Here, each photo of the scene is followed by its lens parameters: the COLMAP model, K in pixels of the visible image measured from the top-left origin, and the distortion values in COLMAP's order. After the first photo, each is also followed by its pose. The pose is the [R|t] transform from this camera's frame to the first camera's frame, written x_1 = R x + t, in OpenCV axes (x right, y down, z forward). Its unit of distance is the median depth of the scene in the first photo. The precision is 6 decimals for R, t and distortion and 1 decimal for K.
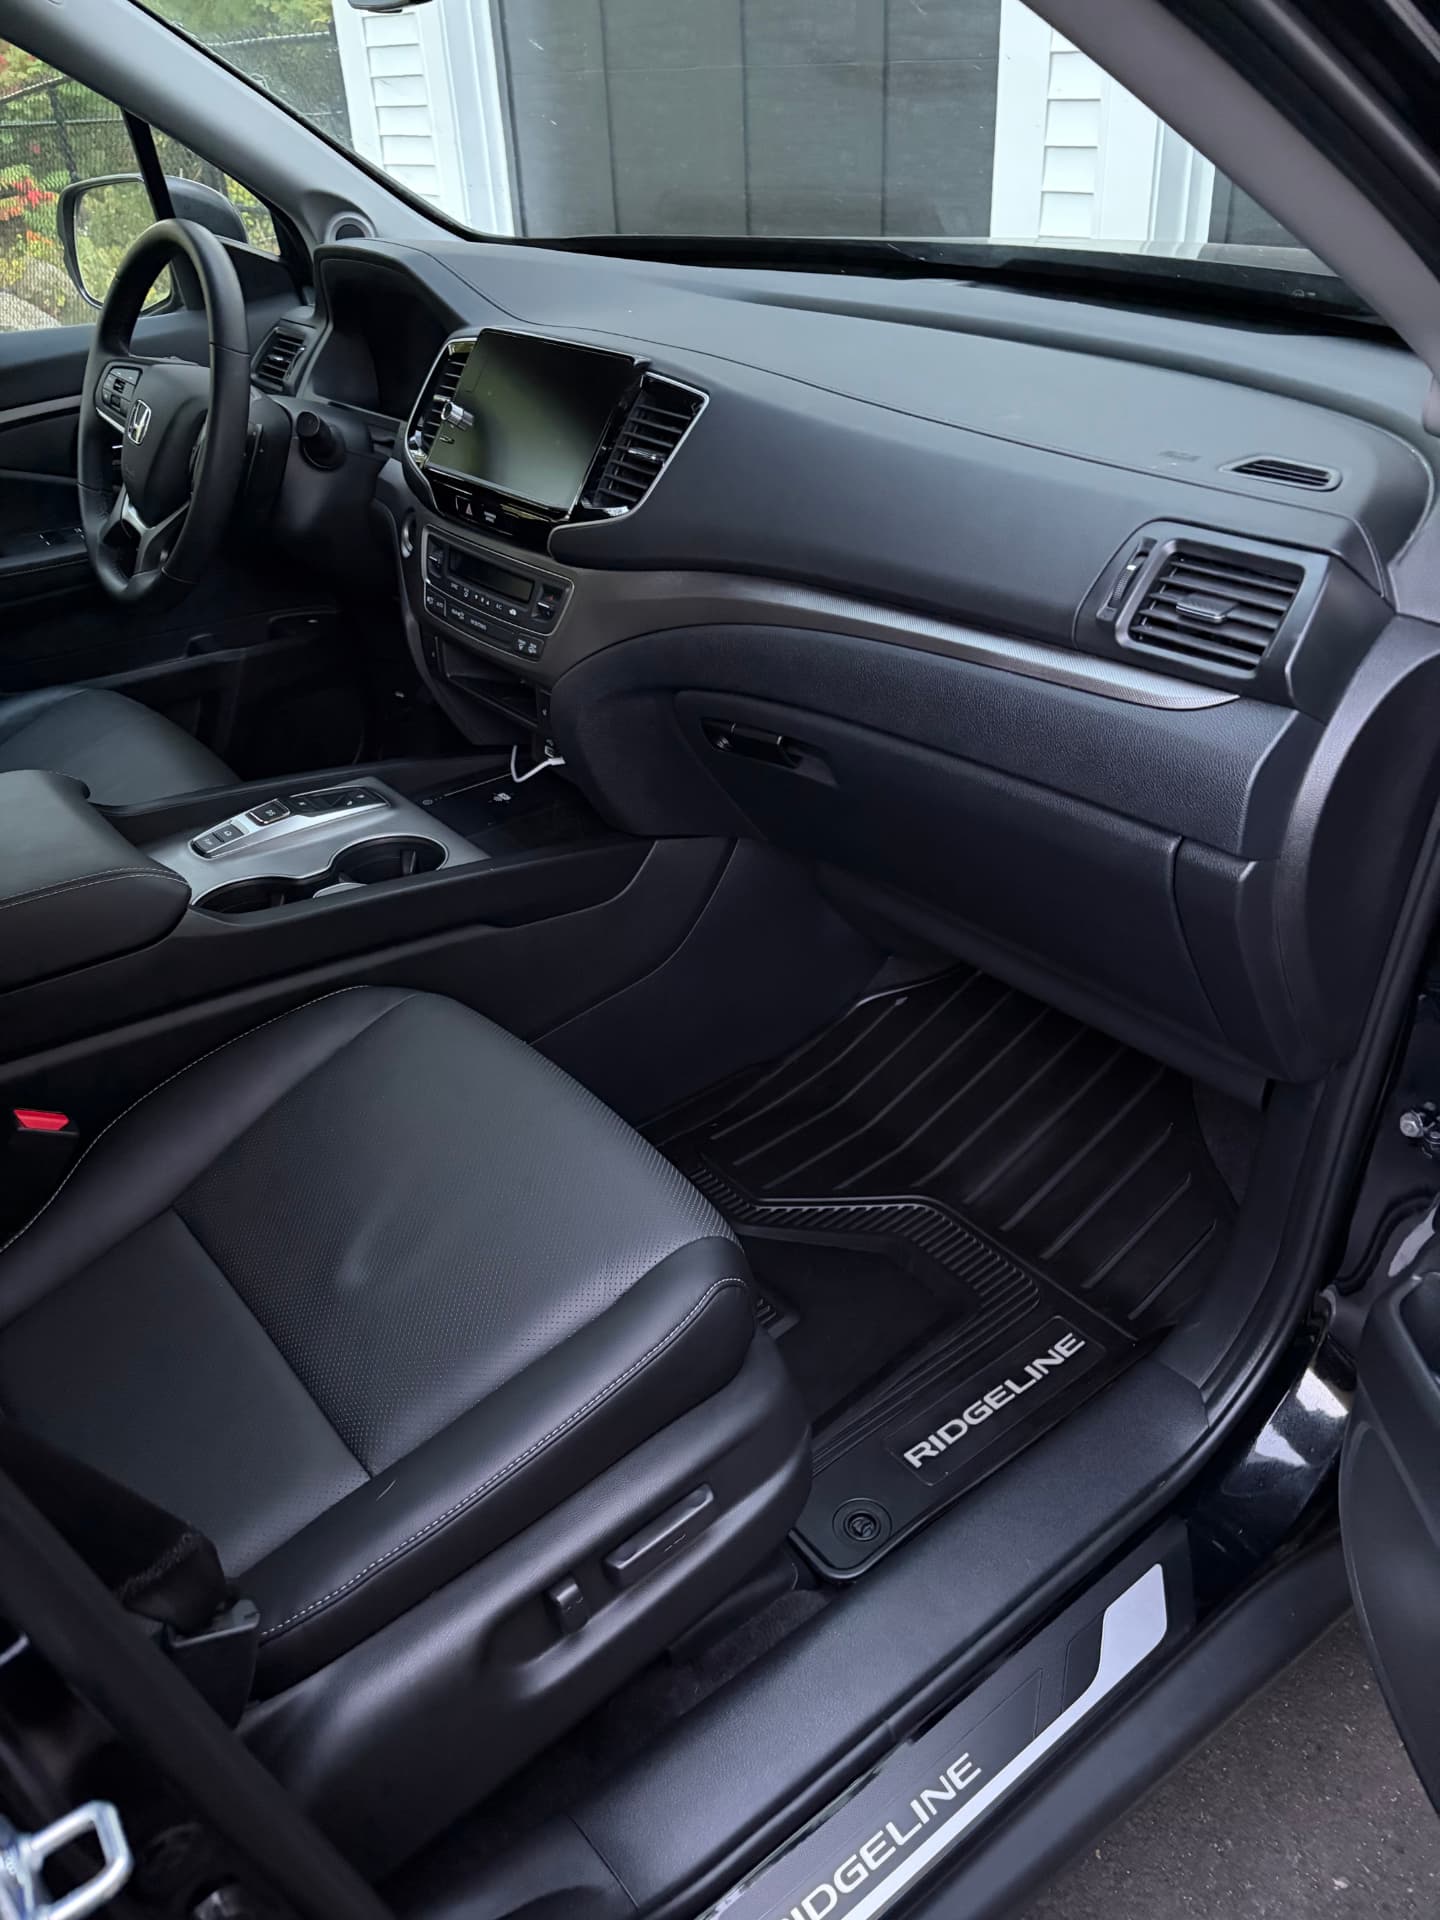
lens RADIAL K [[1415.4, 0, 720.0], [0, 1415.4, 960.0], [0, 0, 1]] dist [0.059157, -0.000106]
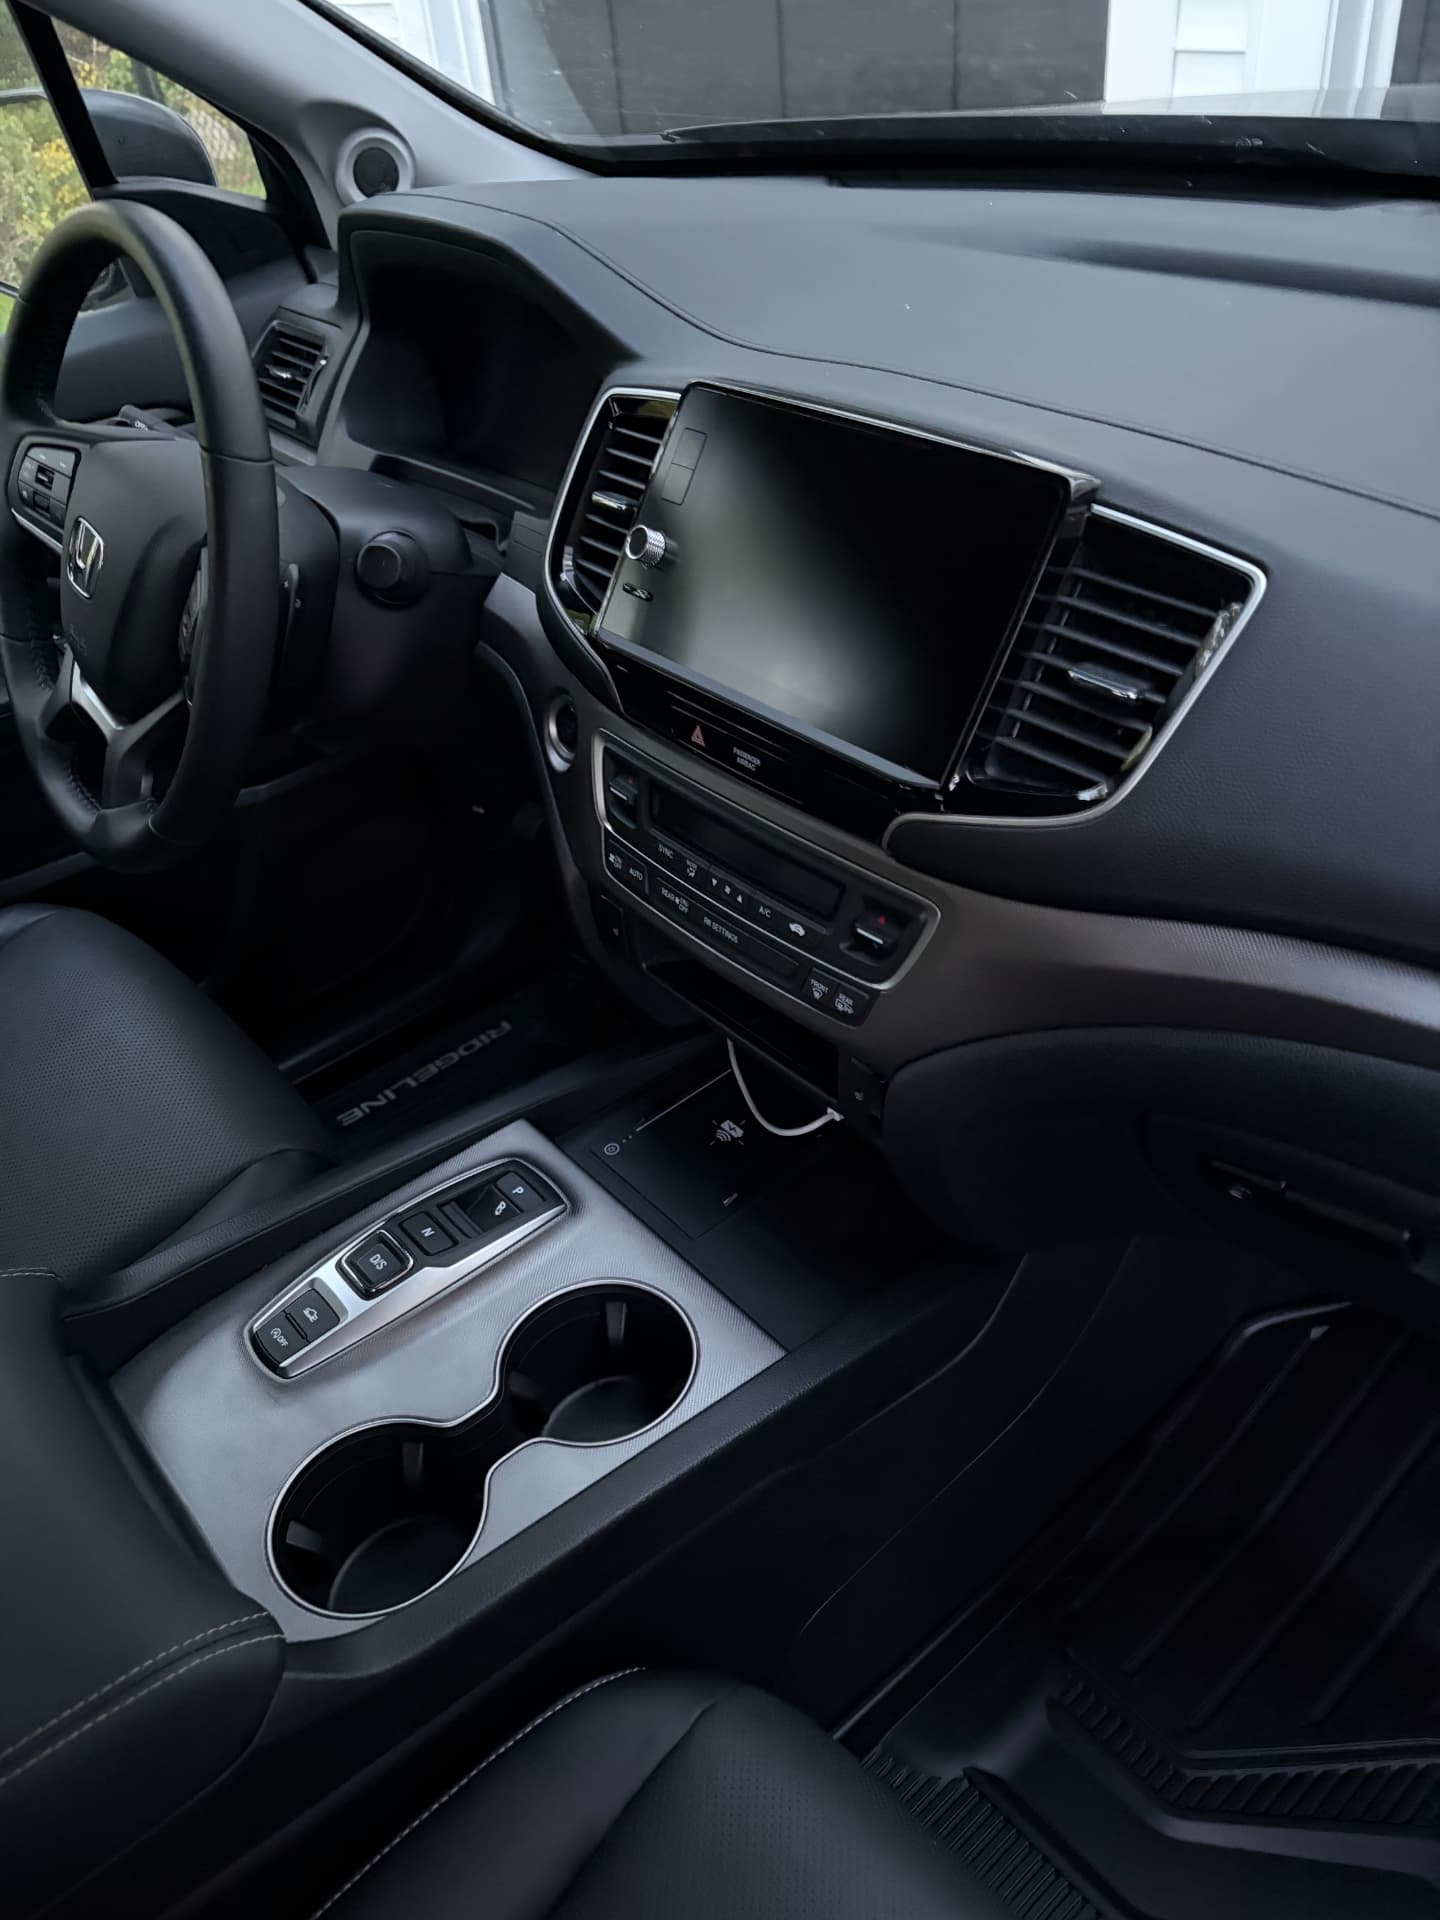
lens RADIAL K [[1300.7, 0, 720.0], [0, 1300.7, 960.0], [0, 0, 1]] dist [0.047653, 0.003088]
pose [[0.998208, -0.052800, 0.028141, -0.167680], [0.049065, 0.991558, 0.120019, -0.259080], [-0.034241, -0.118423, 0.992373, 0.433604]]
